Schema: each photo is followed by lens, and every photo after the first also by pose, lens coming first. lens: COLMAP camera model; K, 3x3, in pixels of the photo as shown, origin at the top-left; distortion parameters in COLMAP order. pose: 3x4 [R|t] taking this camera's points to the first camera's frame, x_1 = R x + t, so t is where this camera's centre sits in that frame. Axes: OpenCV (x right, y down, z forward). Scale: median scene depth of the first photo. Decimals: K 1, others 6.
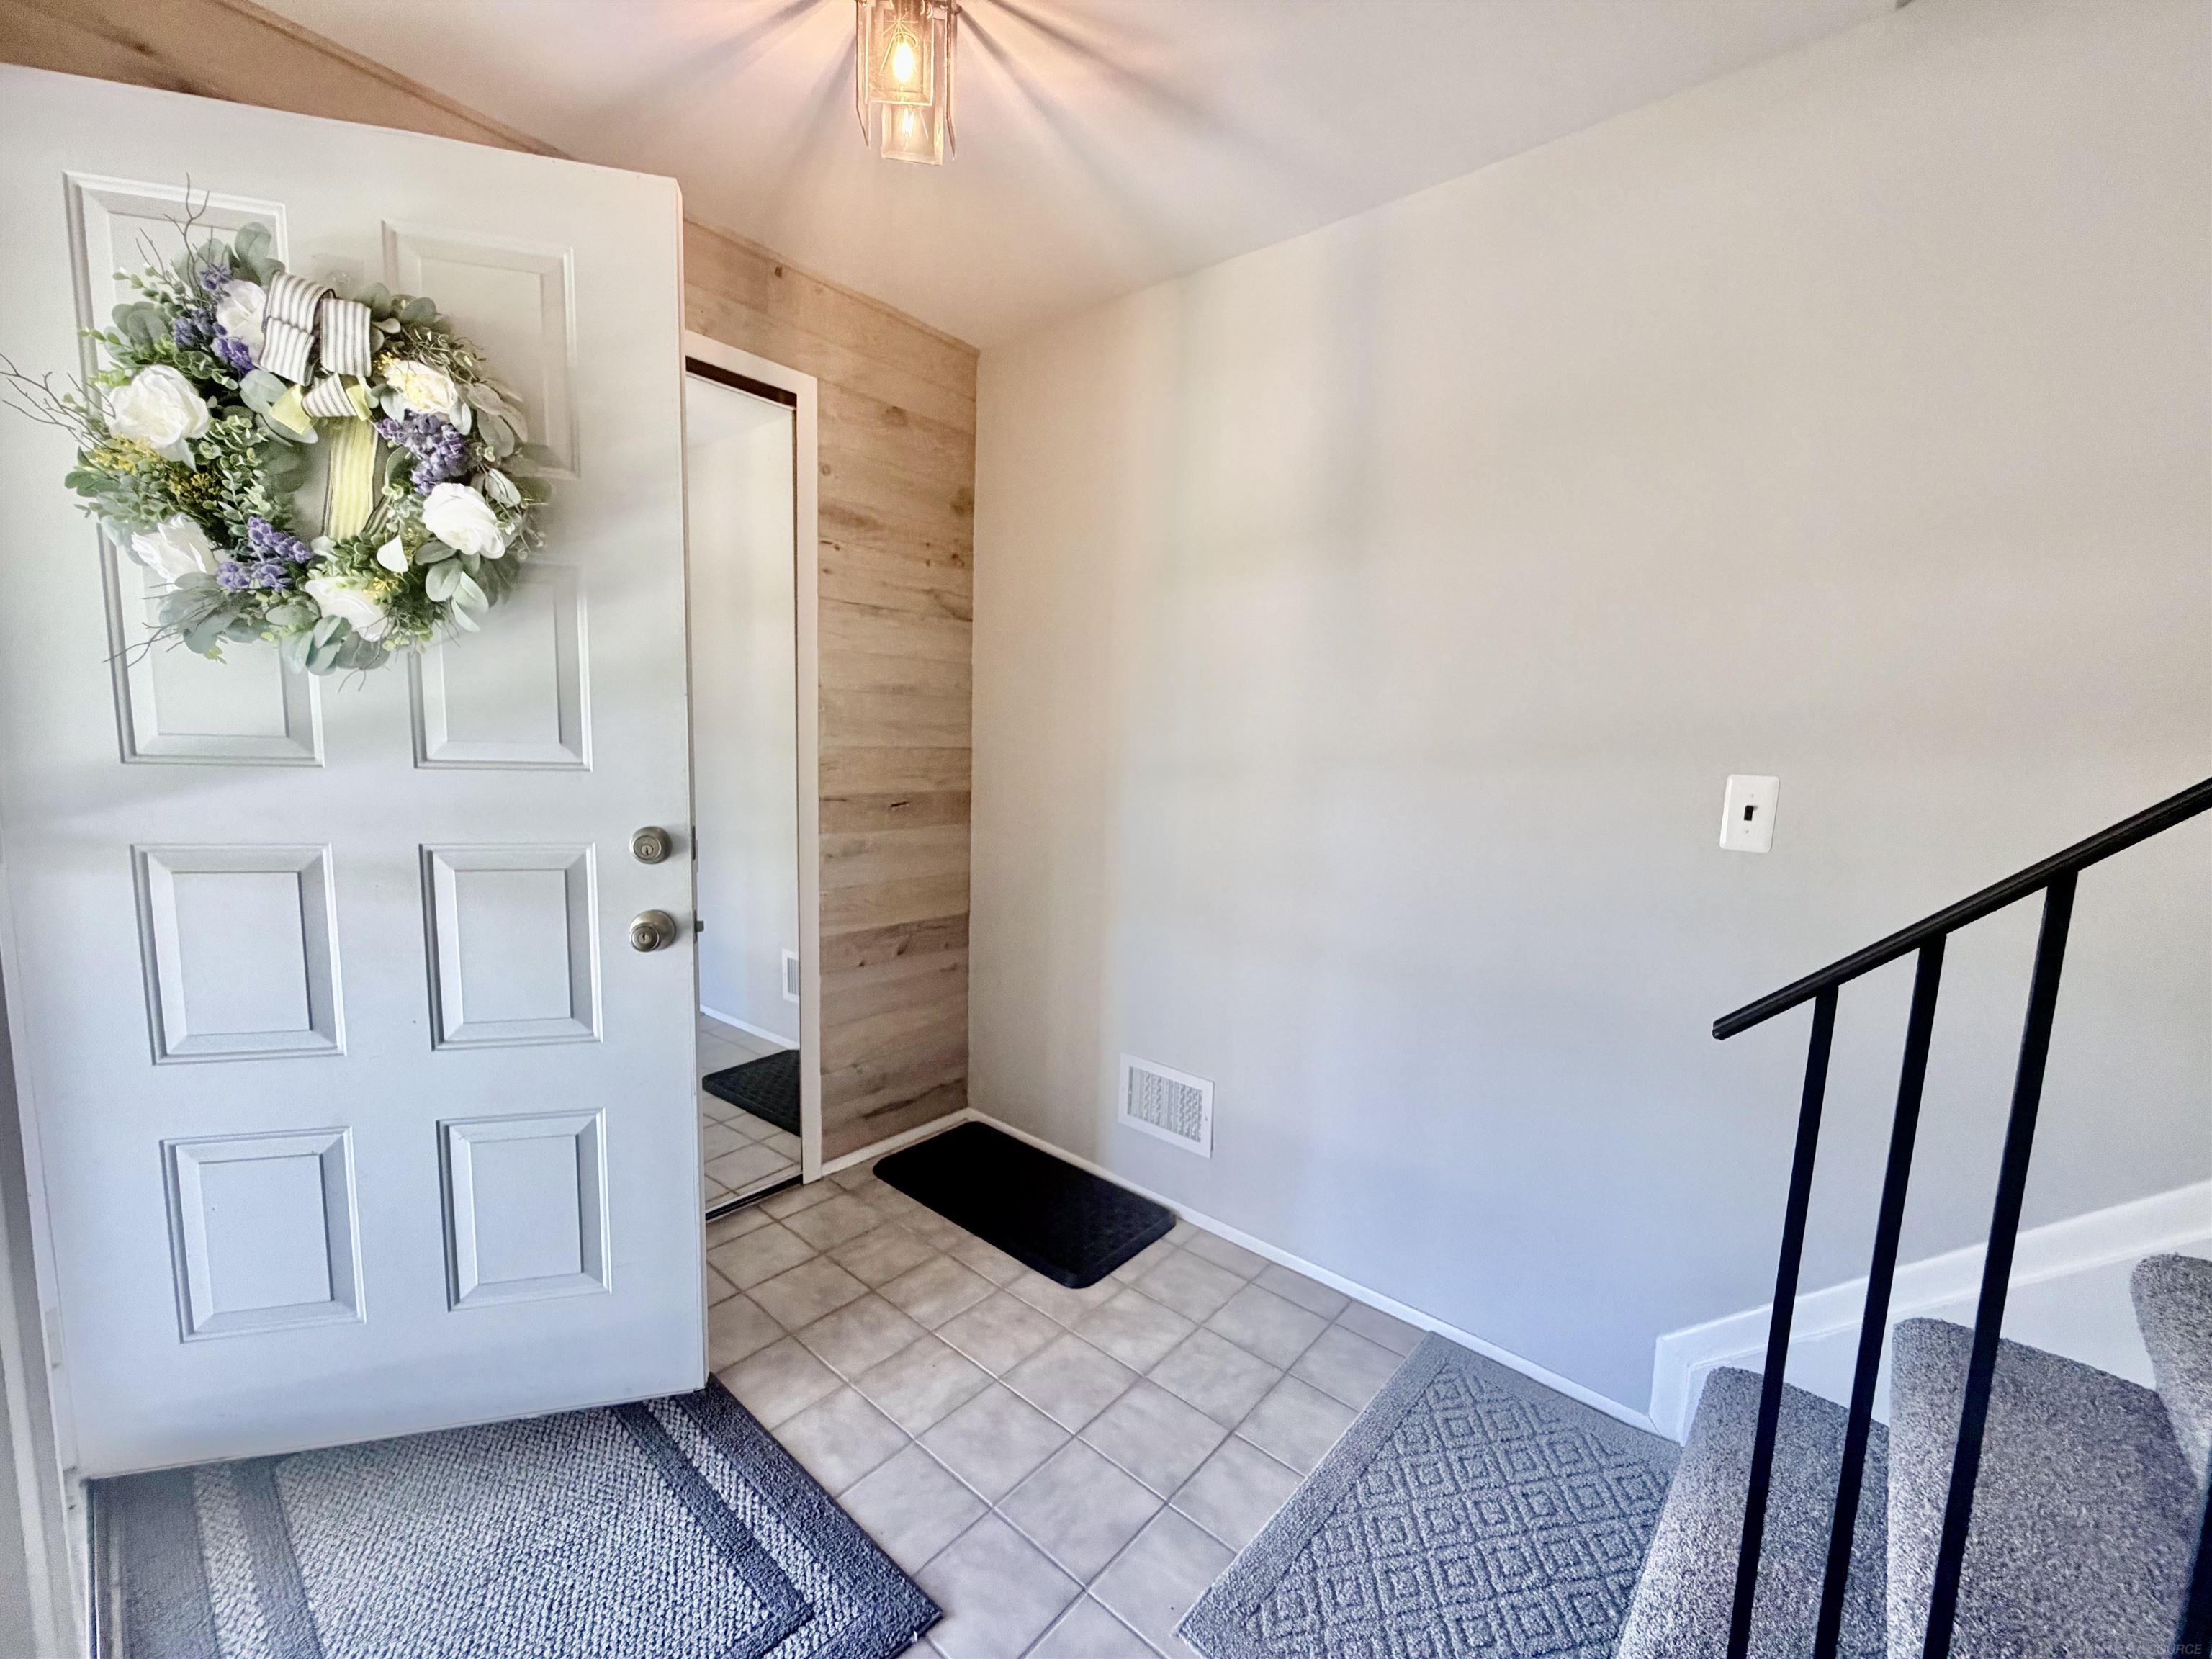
lens RADIAL K [[883.1, 0, 1095.7], [0, 883.1, 835.9], [0, 0, 1]] dist [0.000793, 0.000033]
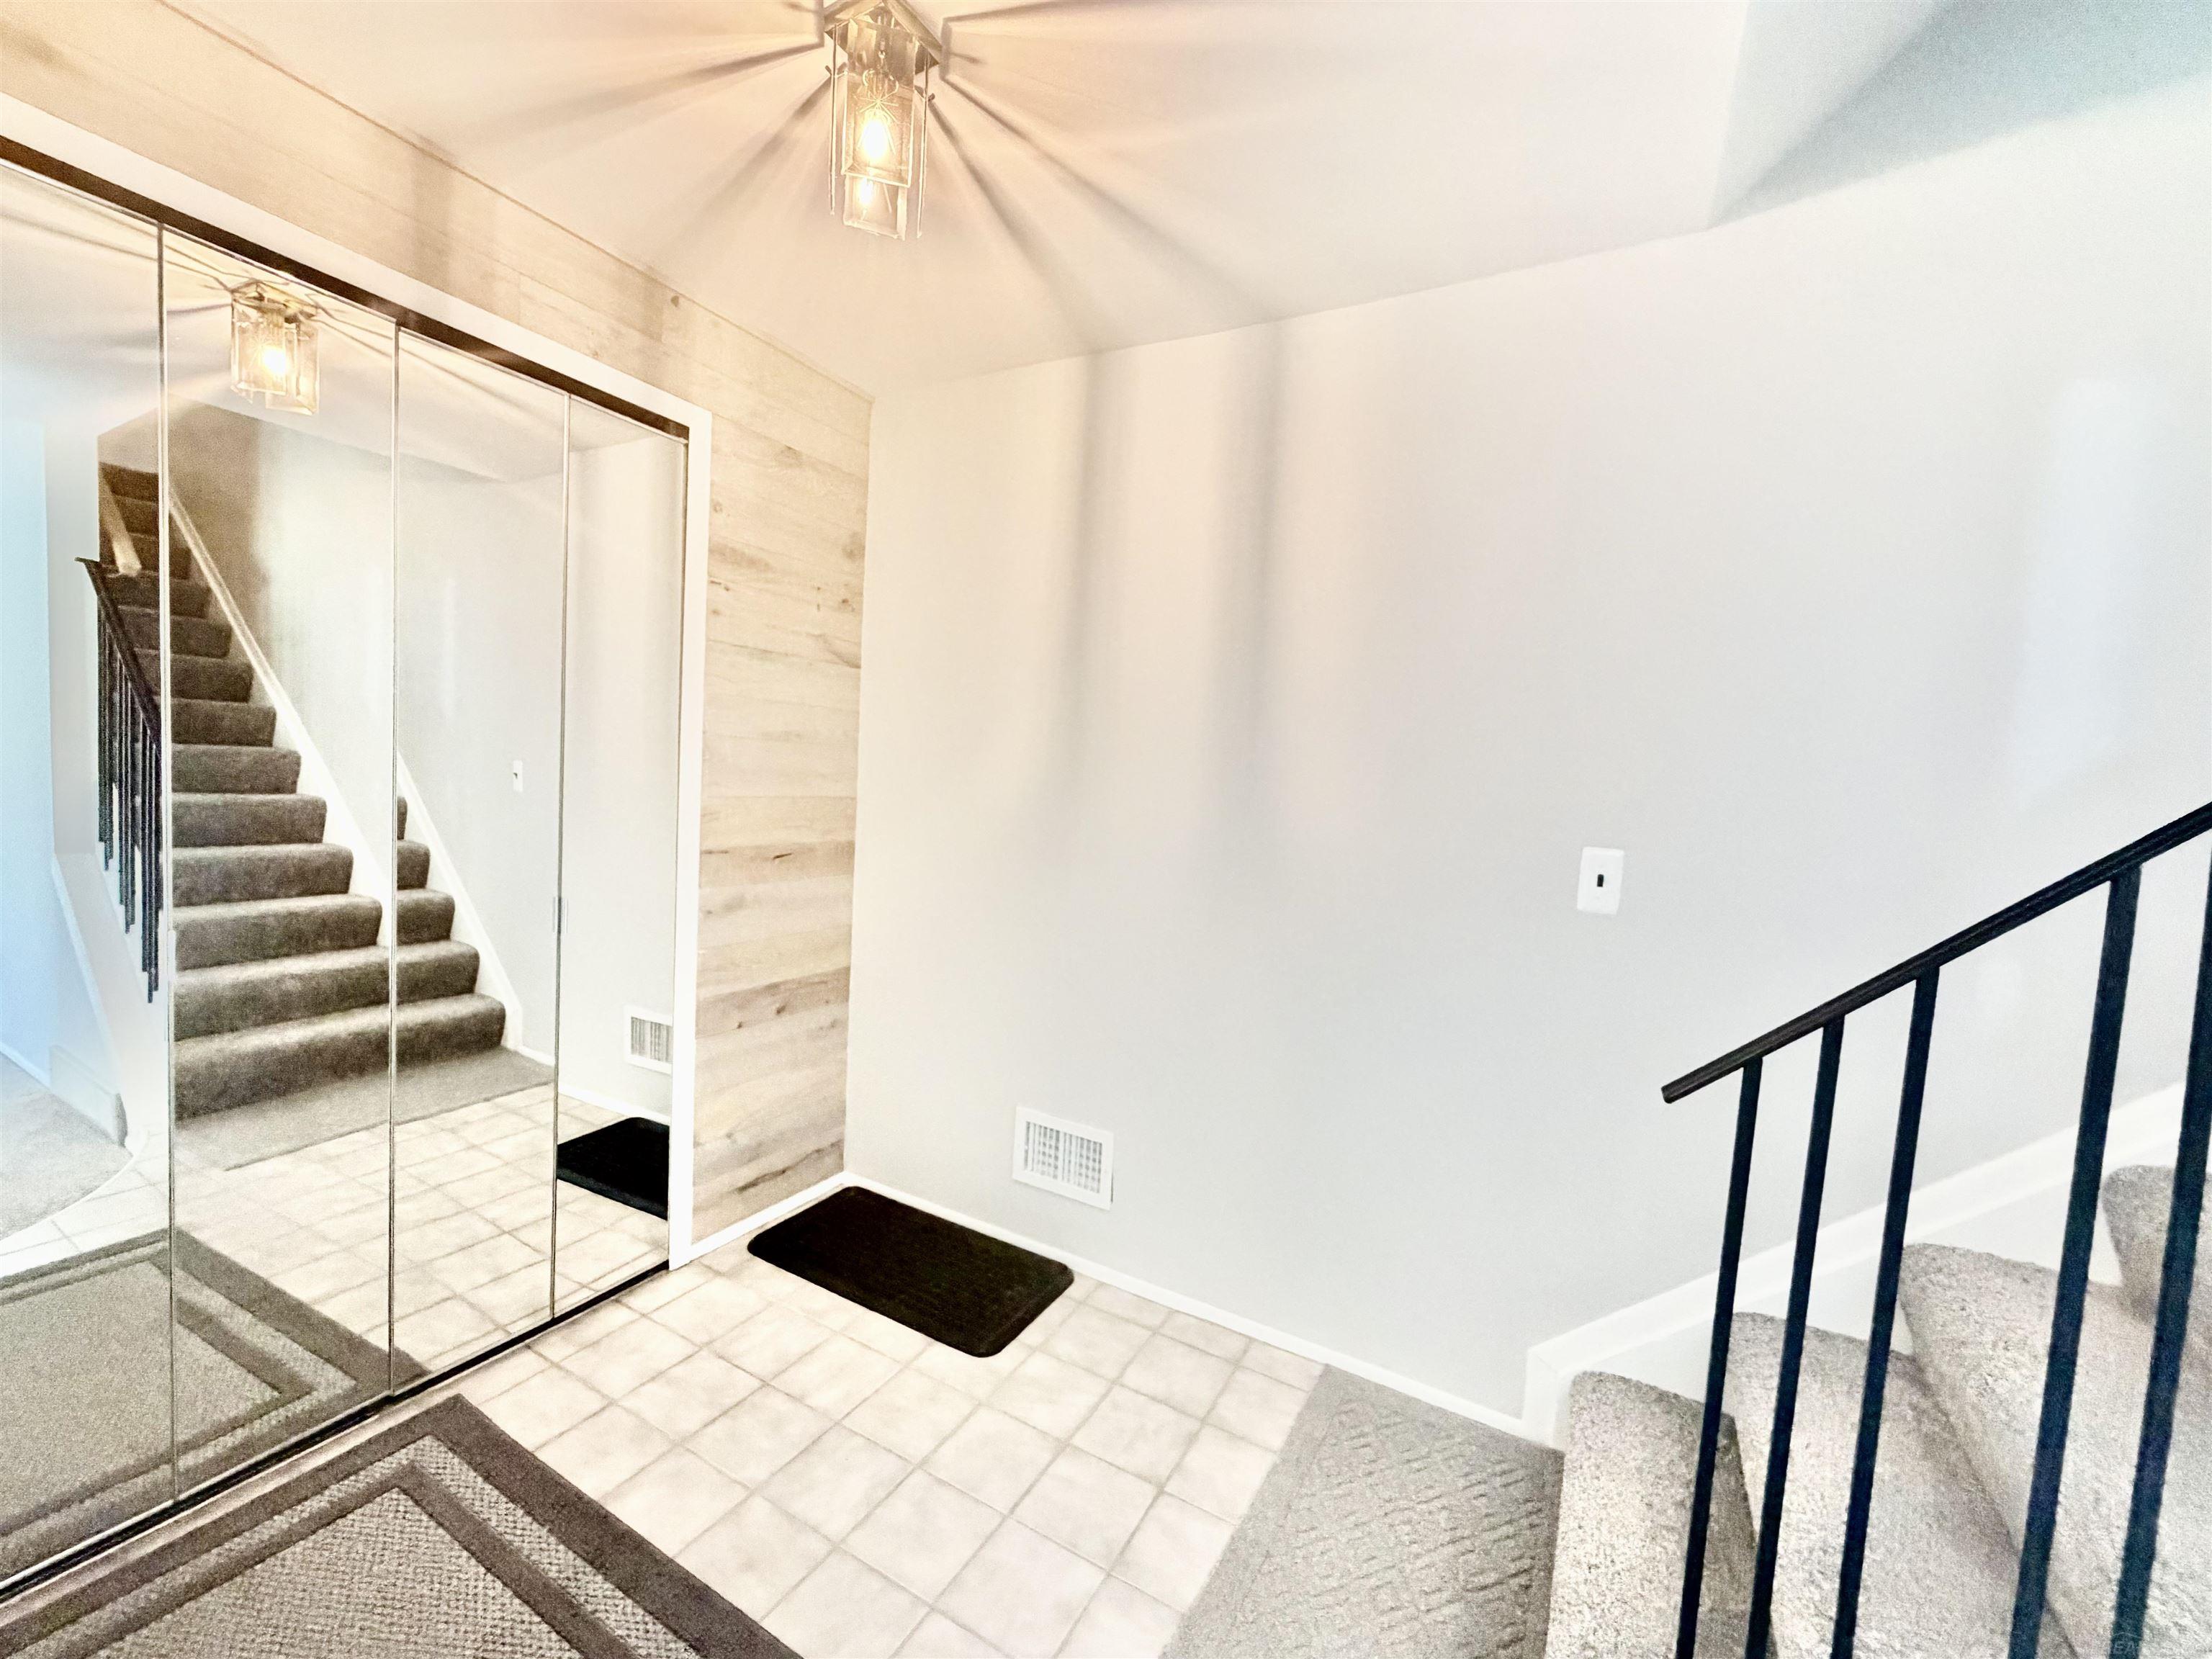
lens RADIAL K [[883.1, 0, 1094.6], [0, 883.1, 834.4], [0, 0, 1]] dist [0.000793, 0.000033]
pose [[0.979756, 0.009528, 0.199970, -0.102189], [-0.002397, 0.999354, -0.035871, -0.030969], [-0.200183, 0.034665, 0.979145, -0.002562]]
